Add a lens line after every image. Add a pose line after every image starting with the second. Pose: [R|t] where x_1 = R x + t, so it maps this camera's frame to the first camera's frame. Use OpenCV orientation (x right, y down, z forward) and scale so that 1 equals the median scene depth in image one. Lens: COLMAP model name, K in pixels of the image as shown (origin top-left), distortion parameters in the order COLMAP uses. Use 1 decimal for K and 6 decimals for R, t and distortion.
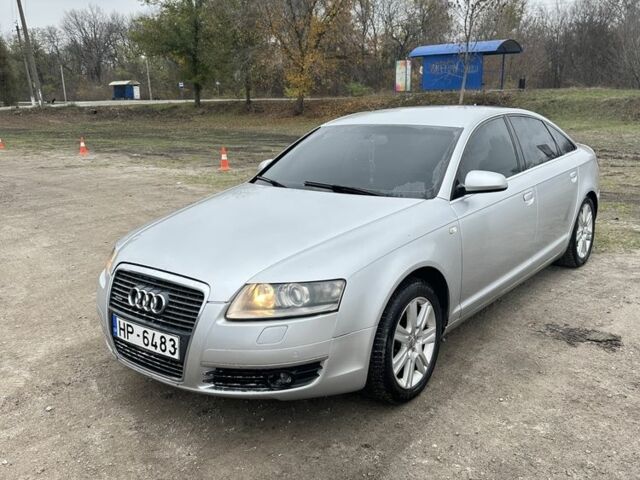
lens RADIAL K [[587.0, 0, 320.4], [0, 587.0, 241.2], [0, 0, 1]] dist [-0.012817, 0.000000]
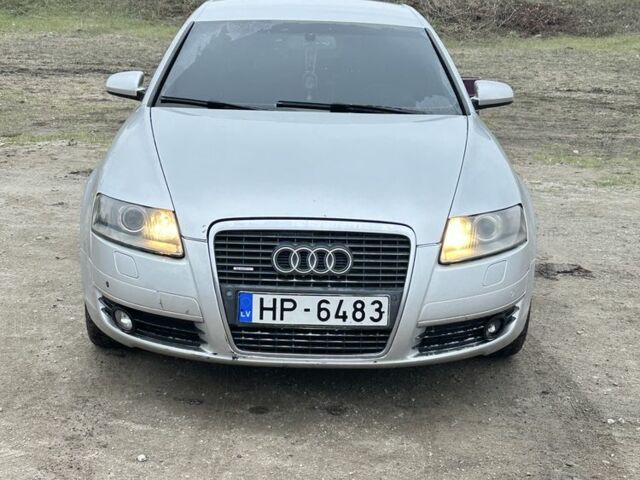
lens RADIAL K [[1132.4, 0, 319.7], [0, 1132.4, 240.6], [0, 0, 1]] dist [0.083346, 0.000000]
pose [[0.766025, -0.102319, 0.634615, -0.924019], [0.094756, 0.994439, 0.045957, 0.008588], [-0.635788, 0.024930, 0.771461, -0.080256]]
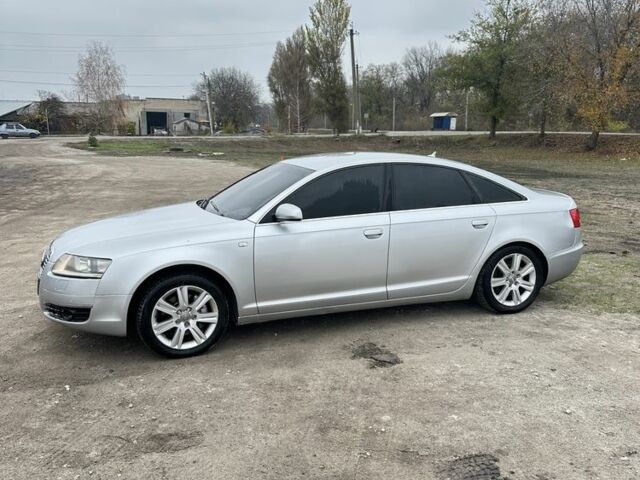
lens RADIAL K [[587.0, 0, 322.4], [0, 587.0, 237.3], [0, 0, 1]] dist [-0.012817, 0.000000]
pose [[0.864112, 0.104490, -0.492334, 0.946782], [-0.132154, 0.990993, -0.021626, -0.026404], [0.485640, 0.083751, 0.870138, -0.068115]]
